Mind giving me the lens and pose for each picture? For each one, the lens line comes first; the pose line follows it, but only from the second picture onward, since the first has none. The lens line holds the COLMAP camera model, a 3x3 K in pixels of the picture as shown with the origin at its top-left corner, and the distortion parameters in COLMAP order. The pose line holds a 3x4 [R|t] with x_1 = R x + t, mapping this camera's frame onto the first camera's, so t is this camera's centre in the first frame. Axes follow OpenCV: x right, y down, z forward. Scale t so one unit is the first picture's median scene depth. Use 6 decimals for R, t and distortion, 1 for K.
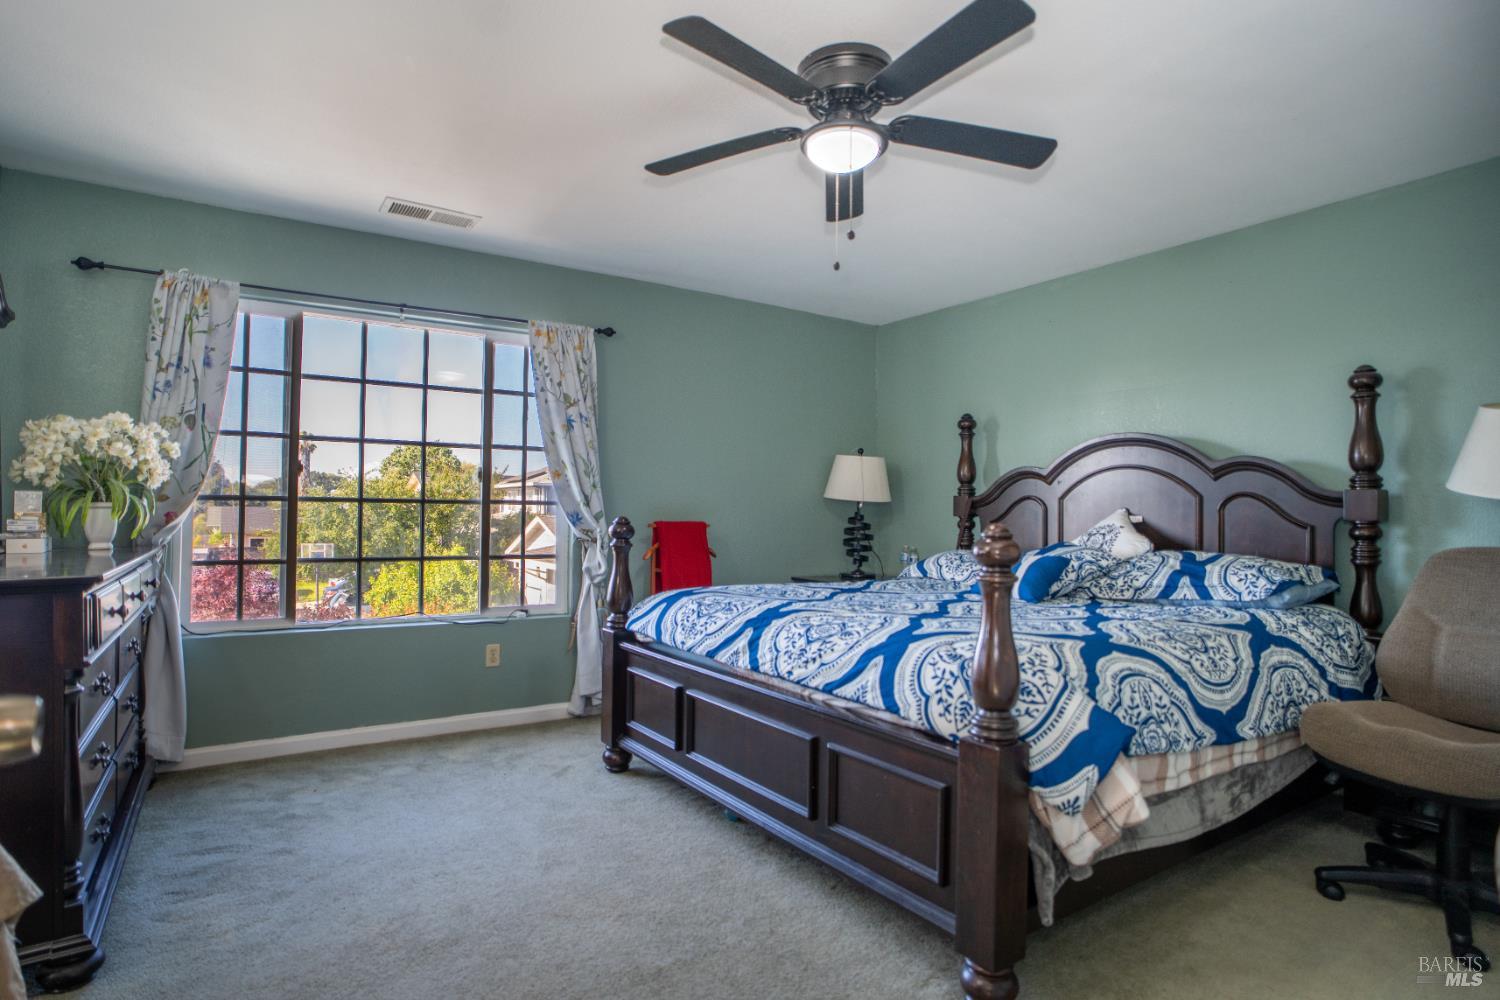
lens RADIAL K [[797.2, 0, 735.3], [0, 797.2, 497.0], [0, 0, 1]] dist [-0.051080, 0.026055]
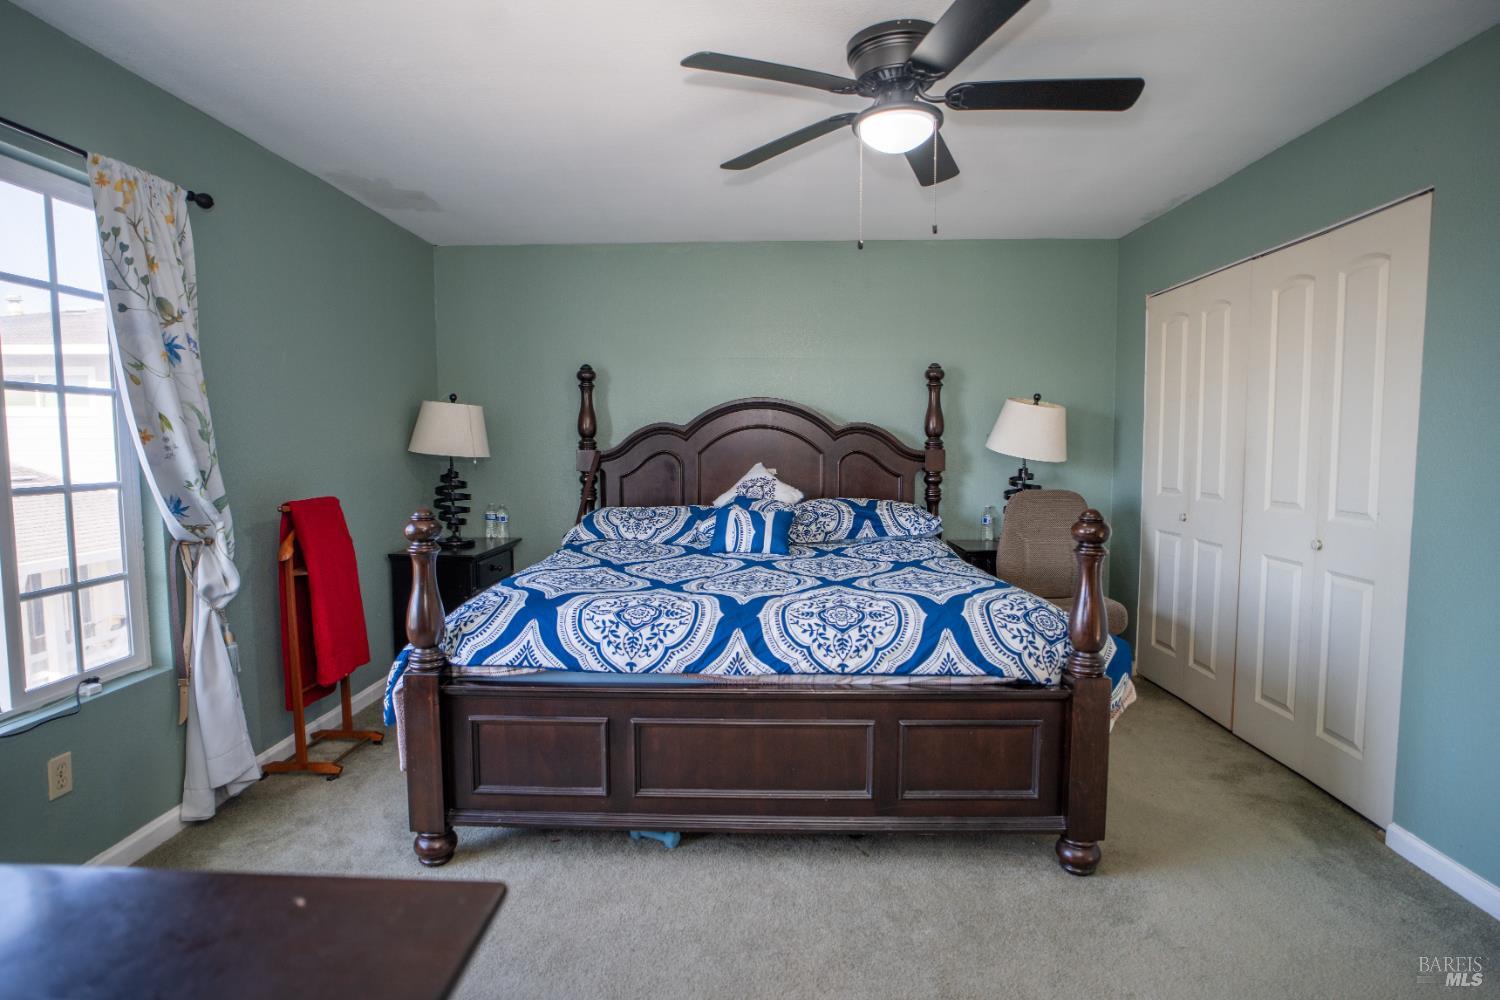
lens RADIAL K [[797.2, 0, 735.3], [0, 797.2, 497.0], [0, 0, 1]] dist [-0.051080, 0.026055]
pose [[0.573239, -0.074735, 0.815973, -0.462419], [-0.009717, 0.995142, 0.097971, -0.046818], [-0.819331, -0.064090, 0.569728, 0.330571]]
